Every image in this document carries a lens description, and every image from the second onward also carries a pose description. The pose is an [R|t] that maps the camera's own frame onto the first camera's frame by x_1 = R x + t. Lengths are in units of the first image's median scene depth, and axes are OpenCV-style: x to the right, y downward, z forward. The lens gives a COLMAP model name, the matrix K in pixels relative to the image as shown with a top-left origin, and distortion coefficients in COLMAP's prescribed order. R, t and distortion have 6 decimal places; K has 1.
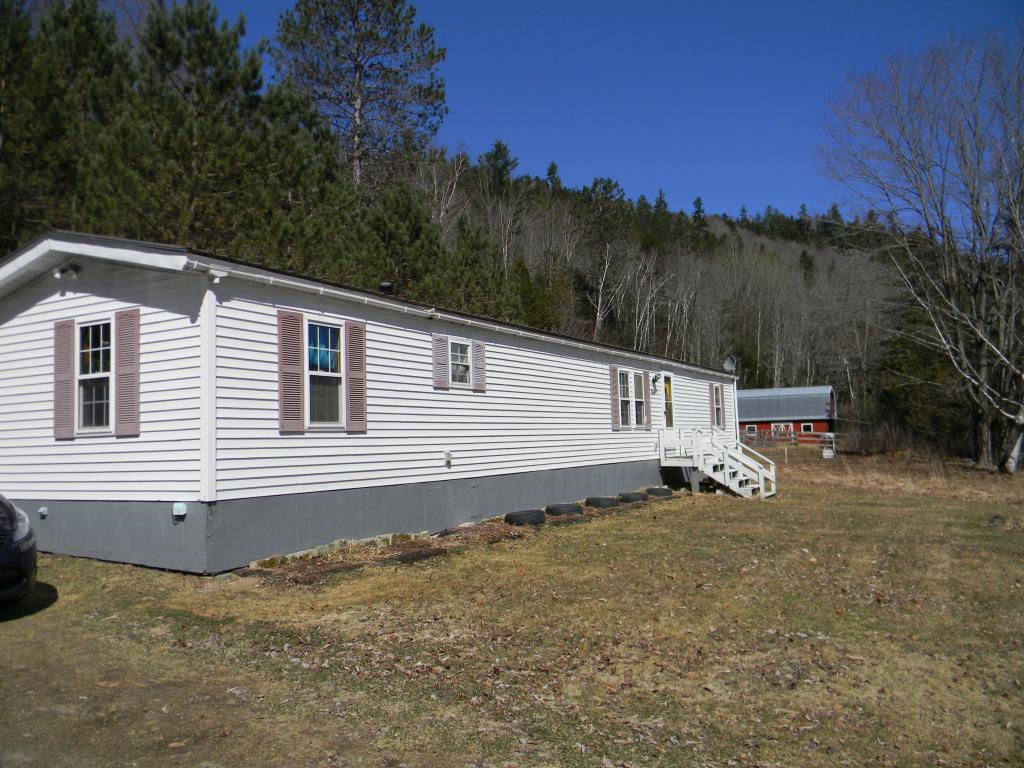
lens RADIAL K [[847.1, 0, 497.6], [0, 847.1, 379.6], [0, 0, 1]] dist [0.042099, -0.046314]
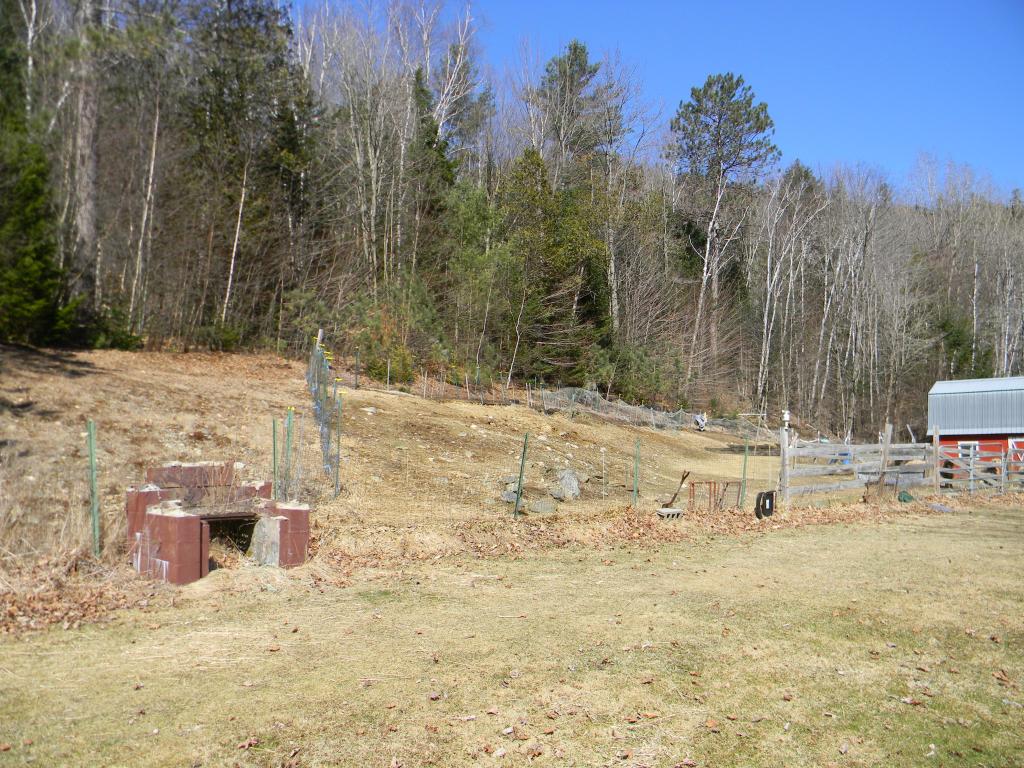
lens RADIAL K [[847.1, 0, 497.6], [0, 847.1, 379.6], [0, 0, 1]] dist [0.042099, -0.046314]
pose [[0.980729, -0.000781, -0.195371, 0.088513], [-0.003176, 0.999796, -0.019940, 0.021381], [0.195347, 0.020176, 0.980527, 0.327433]]
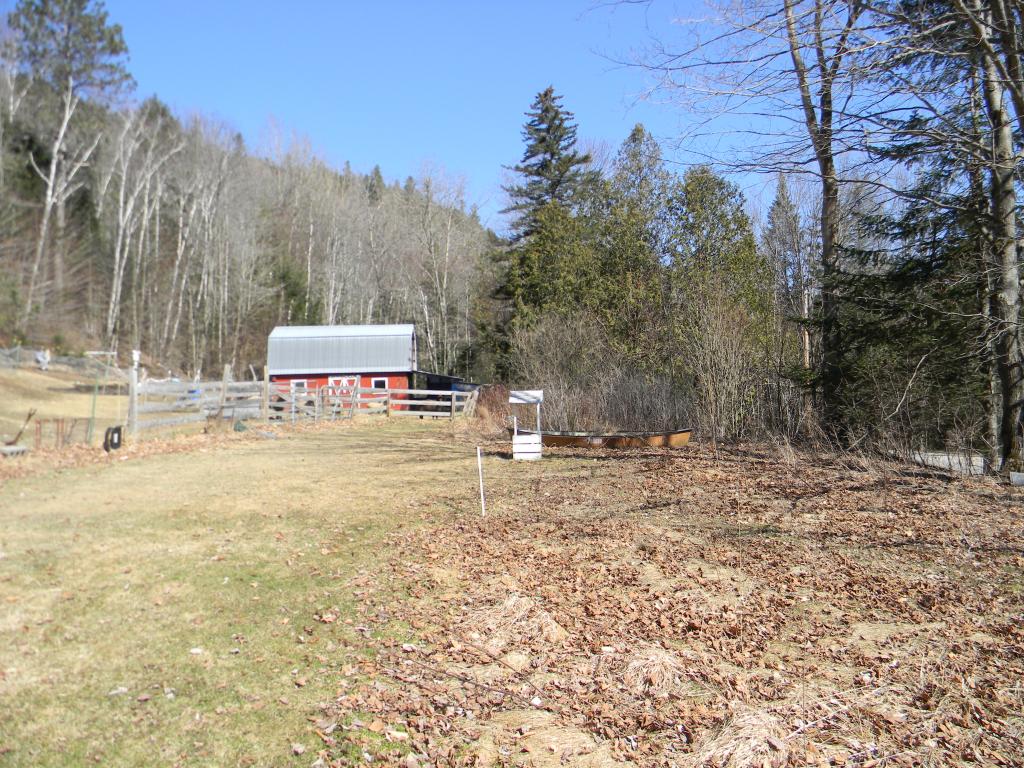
lens RADIAL K [[847.1, 0, 497.6], [0, 847.1, 379.6], [0, 0, 1]] dist [0.042099, -0.046314]
pose [[0.862736, 0.011183, 0.505530, 0.086561], [-0.034504, 0.998727, 0.036790, 0.020724], [-0.504475, -0.049183, 0.862024, 0.309955]]
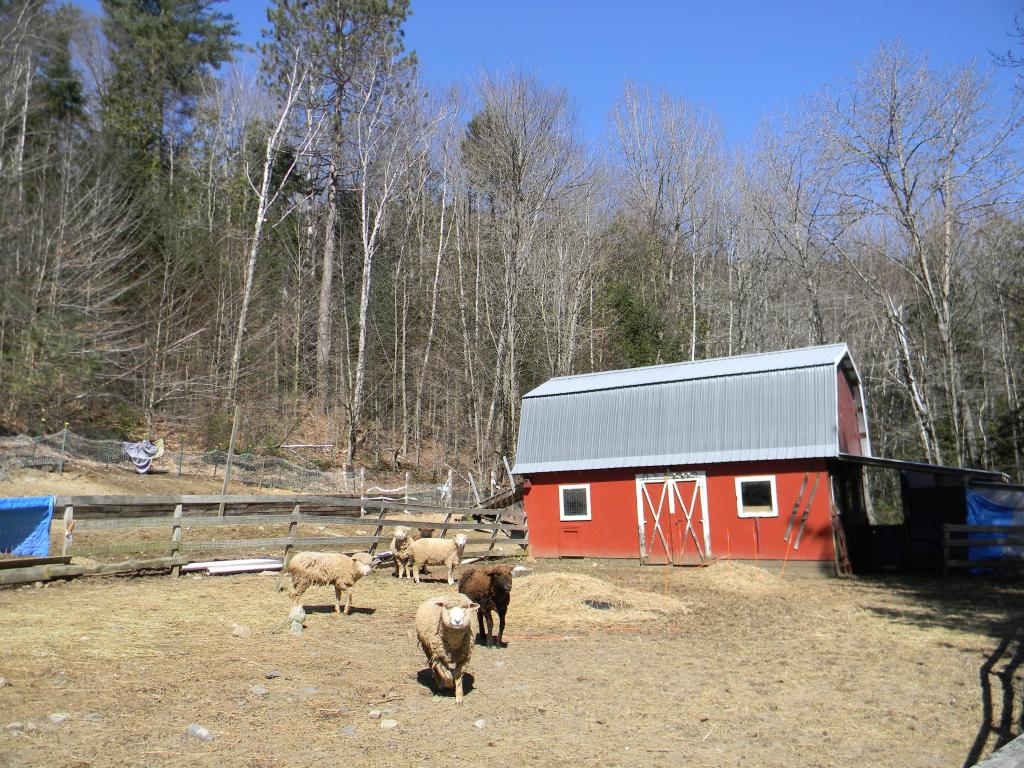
lens RADIAL K [[847.1, 0, 497.6], [0, 847.1, 379.6], [0, 0, 1]] dist [0.042099, -0.046314]
pose [[0.999294, -0.008697, -0.036538, 0.243825], [0.006023, 0.997338, -0.072669, 0.033684], [0.037073, 0.072398, 0.996687, 0.610704]]
